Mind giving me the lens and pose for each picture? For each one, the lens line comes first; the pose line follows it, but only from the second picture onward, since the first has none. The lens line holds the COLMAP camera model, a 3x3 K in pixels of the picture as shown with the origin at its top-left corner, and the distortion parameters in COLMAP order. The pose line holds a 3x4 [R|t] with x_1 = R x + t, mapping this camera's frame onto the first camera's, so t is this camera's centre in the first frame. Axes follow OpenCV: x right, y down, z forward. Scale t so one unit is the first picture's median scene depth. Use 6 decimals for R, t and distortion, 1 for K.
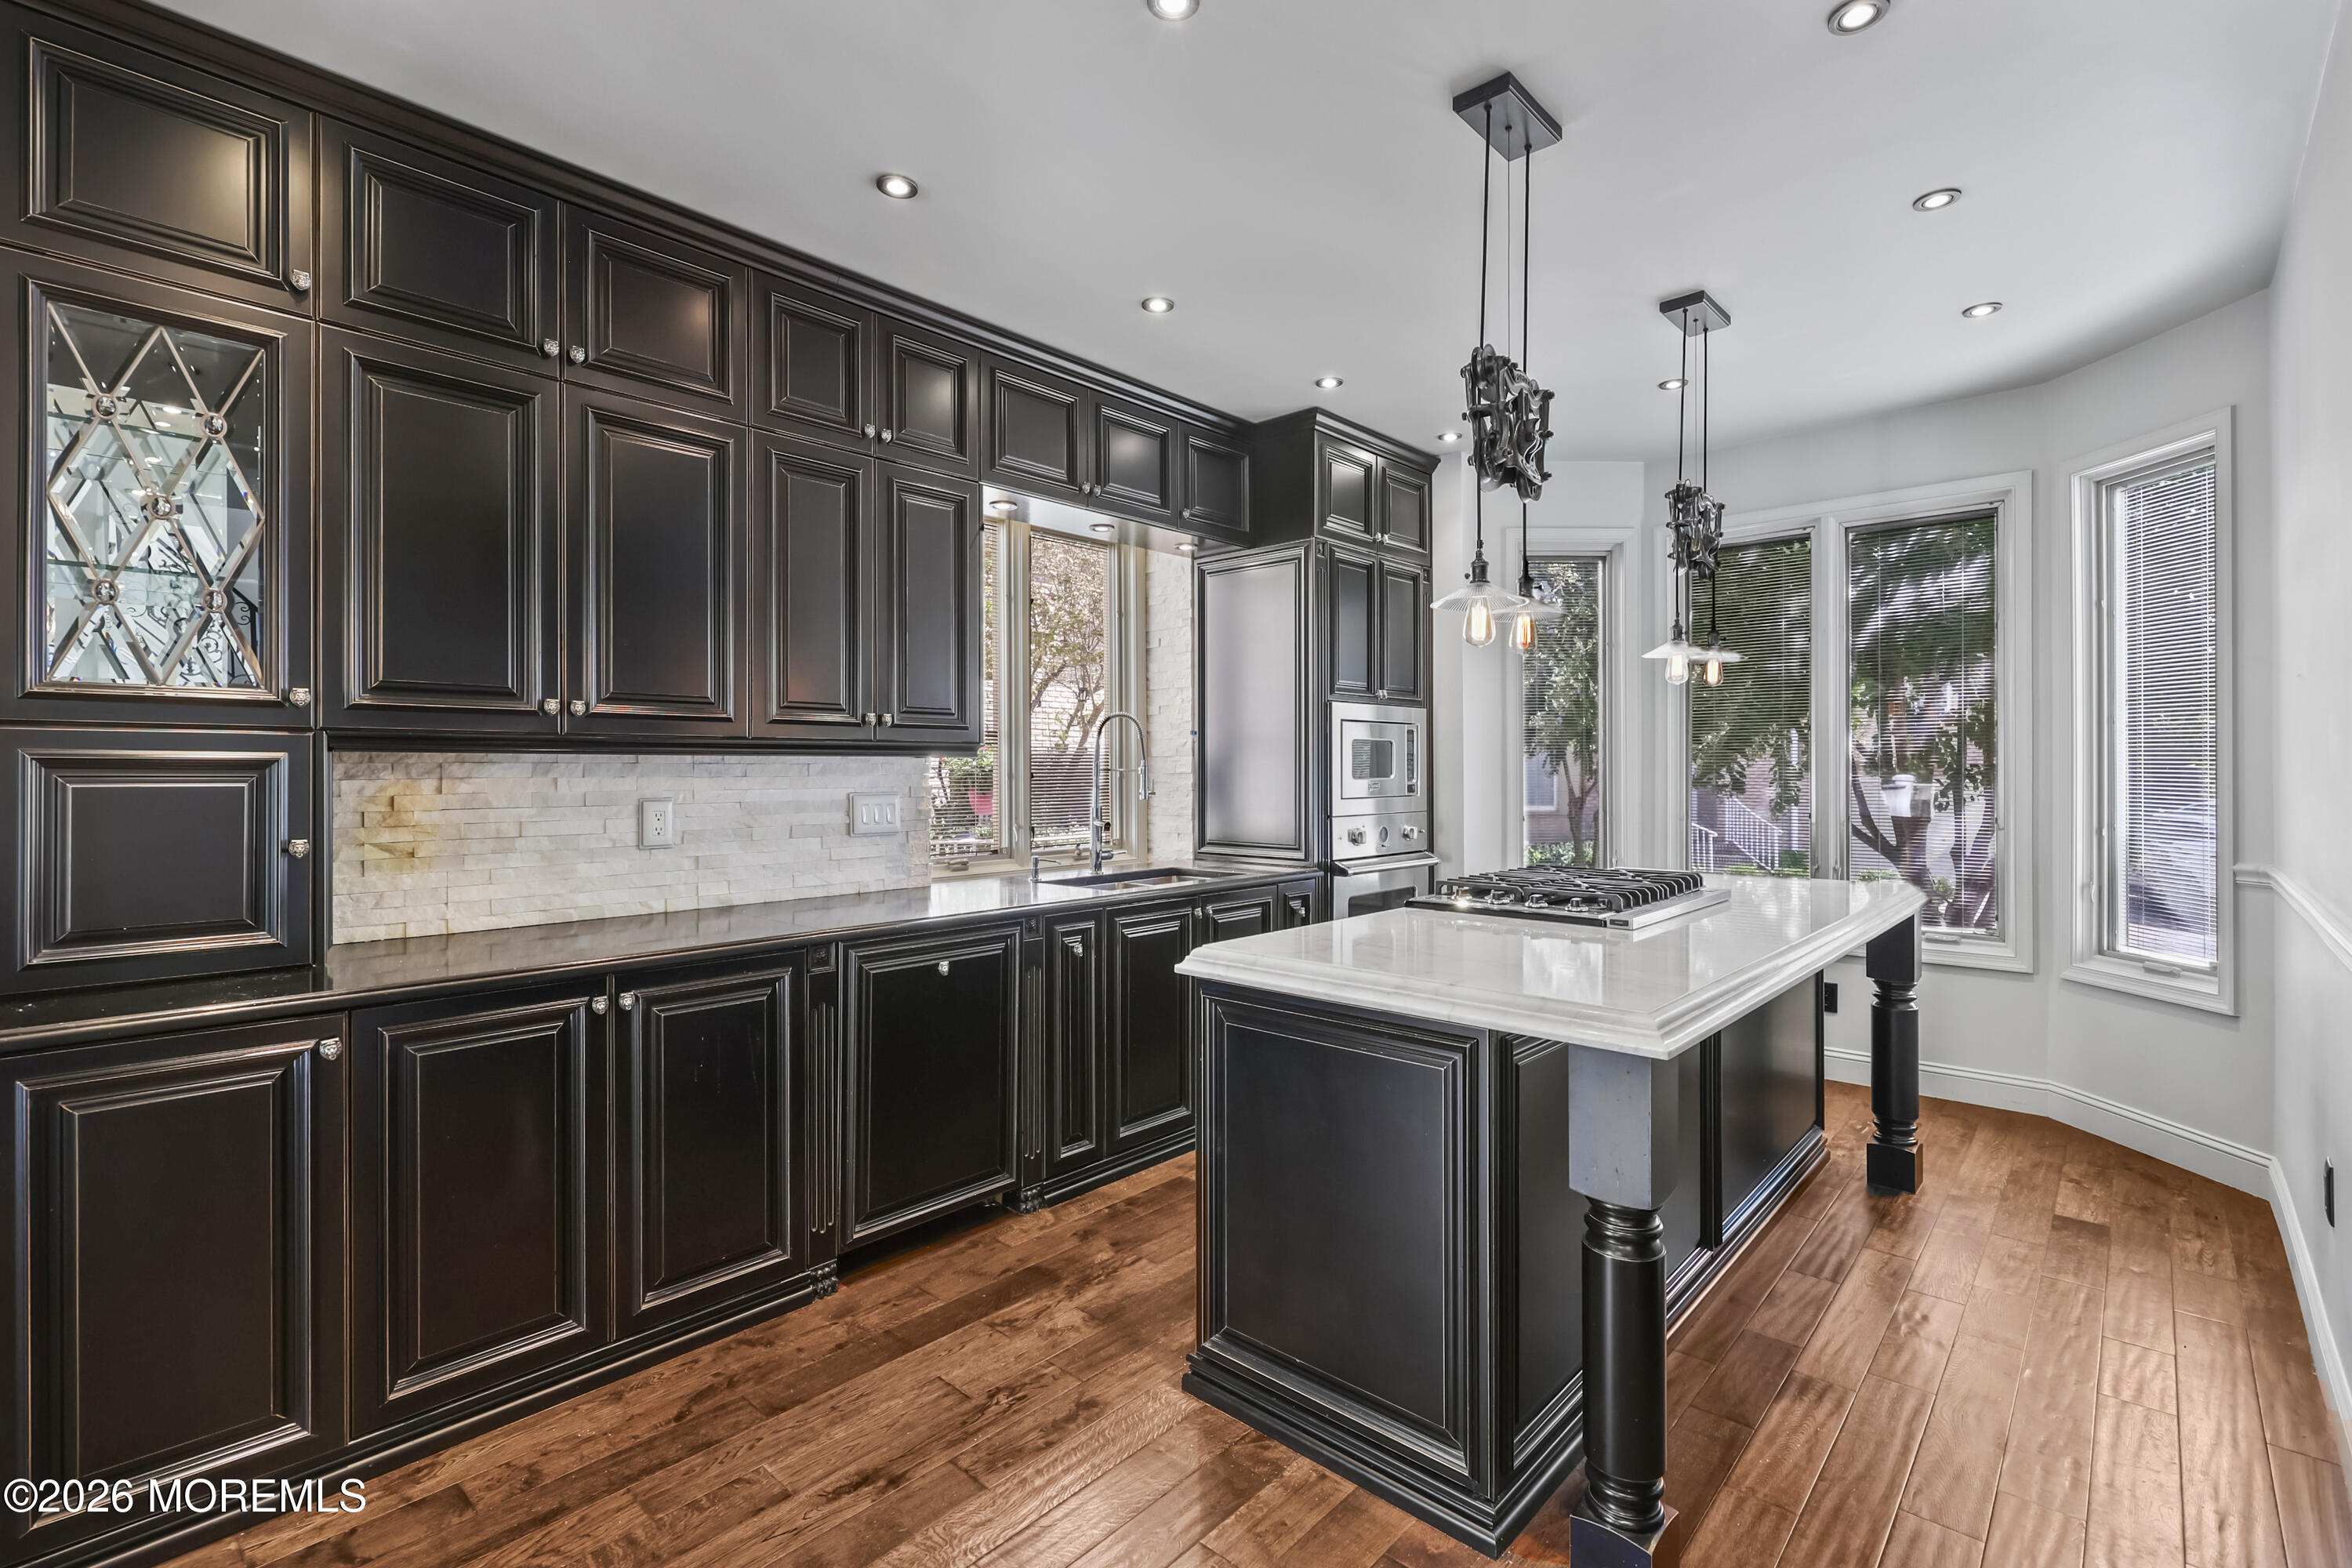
lens RADIAL K [[1067.3, 0, 1170.2], [0, 1067.3, 767.5], [0, 0, 1]] dist [0.003182, 0.000301]
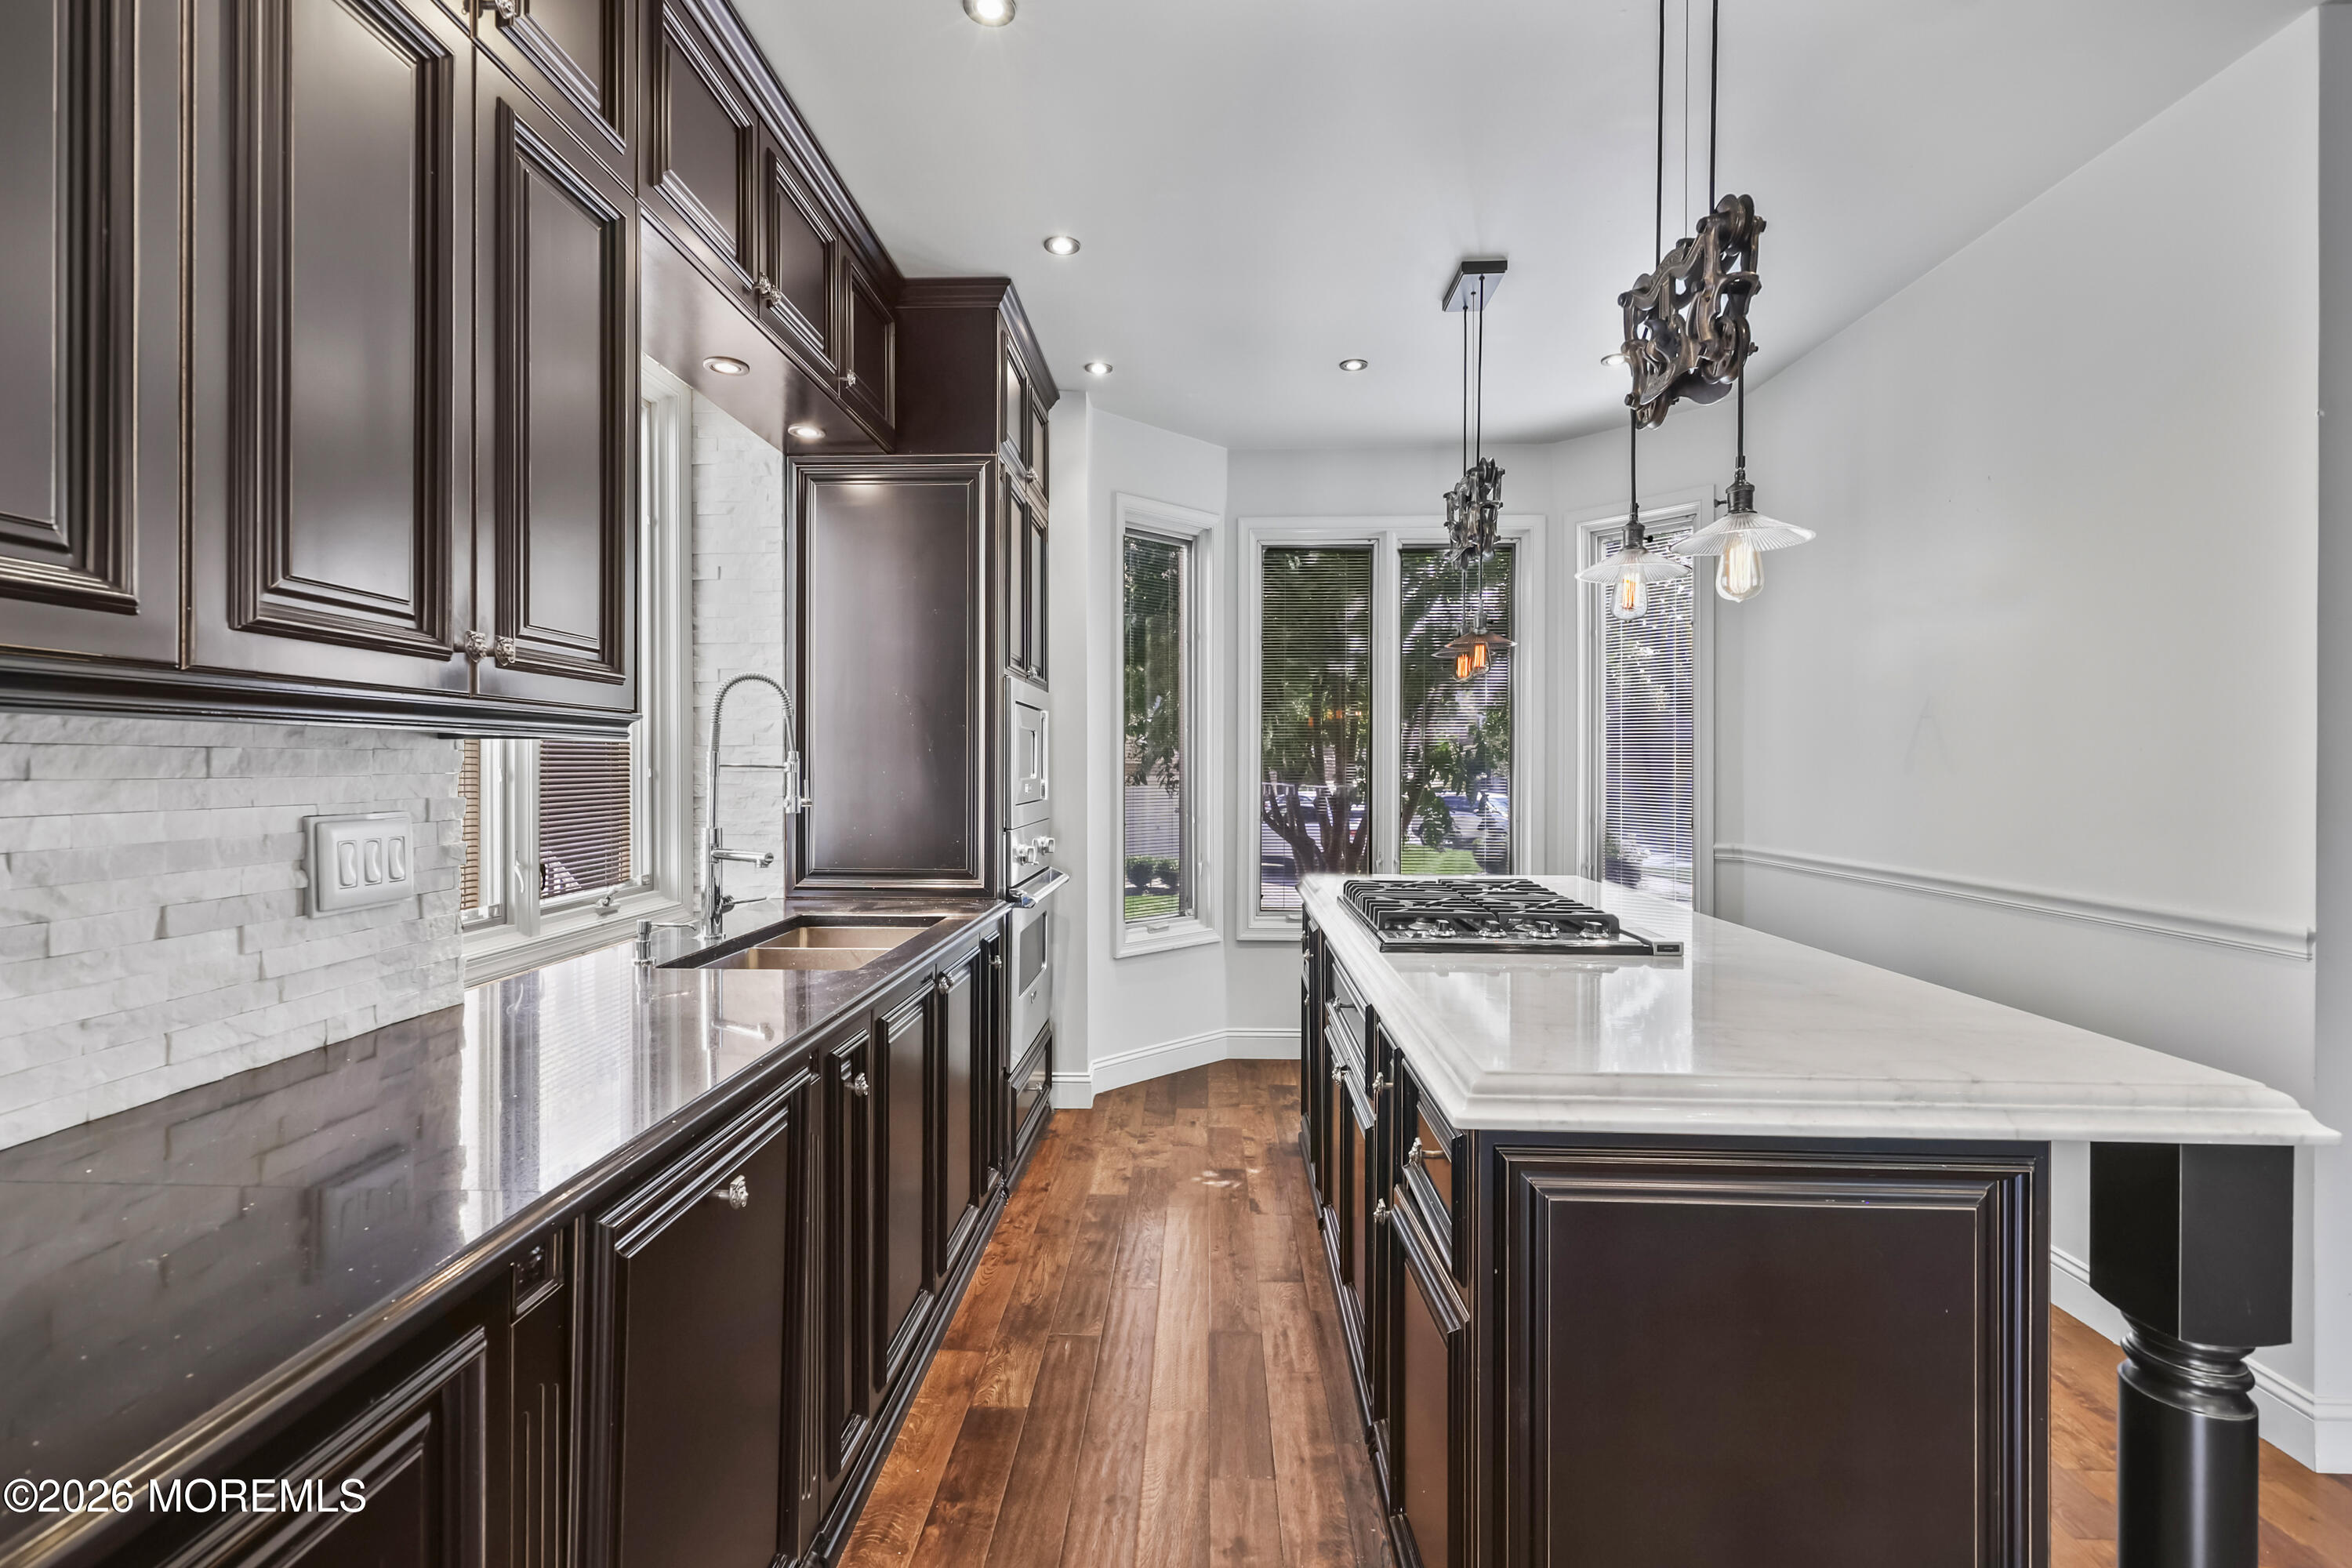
lens RADIAL K [[1061.5, 0, 1170.9], [0, 1061.5, 767.2], [0, 0, 1]] dist [0.001599, 0.000048]
pose [[0.760063, 0.003582, 0.649839, -0.329103], [-0.004531, 0.999990, -0.000213, 0.002631], [-0.649833, -0.002782, 0.760072, 0.472440]]
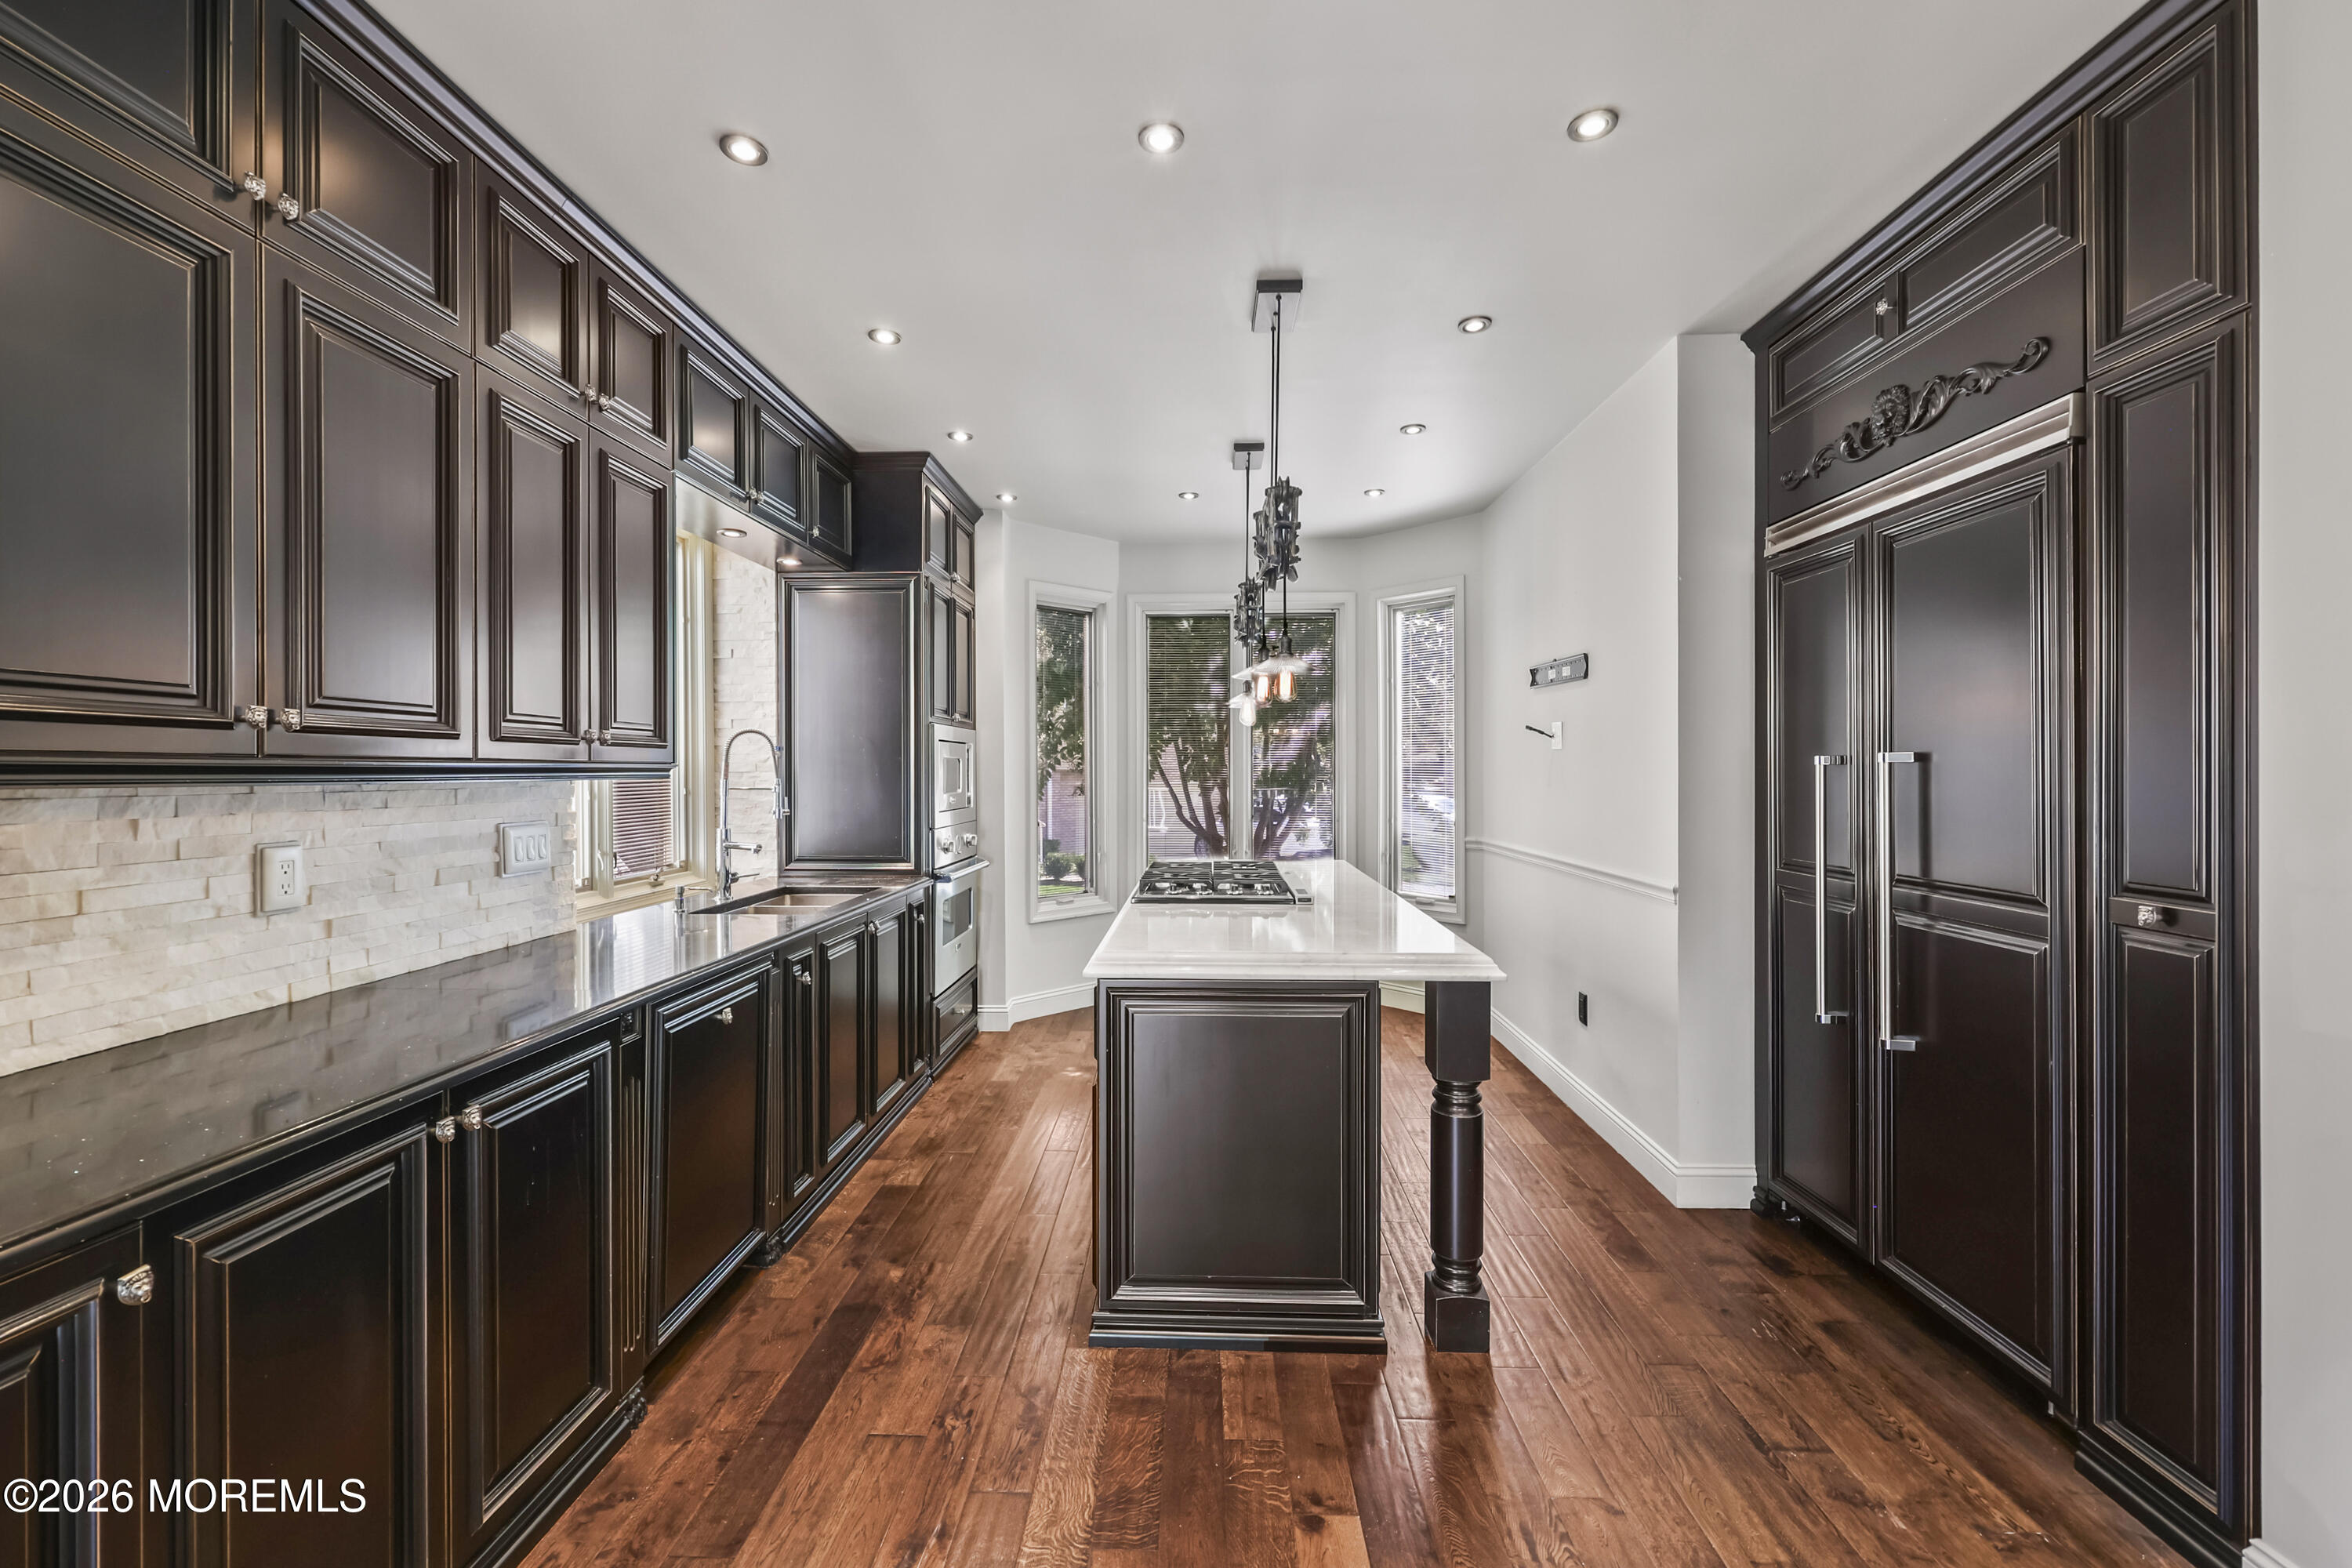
lens RADIAL K [[969.9, 0, 1172.0], [0, 969.9, 772.4], [0, 0, 1]] dist [0.000121, 0.000135]
pose [[0.756932, -0.000046, 0.653494, -0.413322], [-0.001252, 0.999998, 0.001521, -0.017606], [-0.653493, -0.001970, 0.756930, 0.118652]]
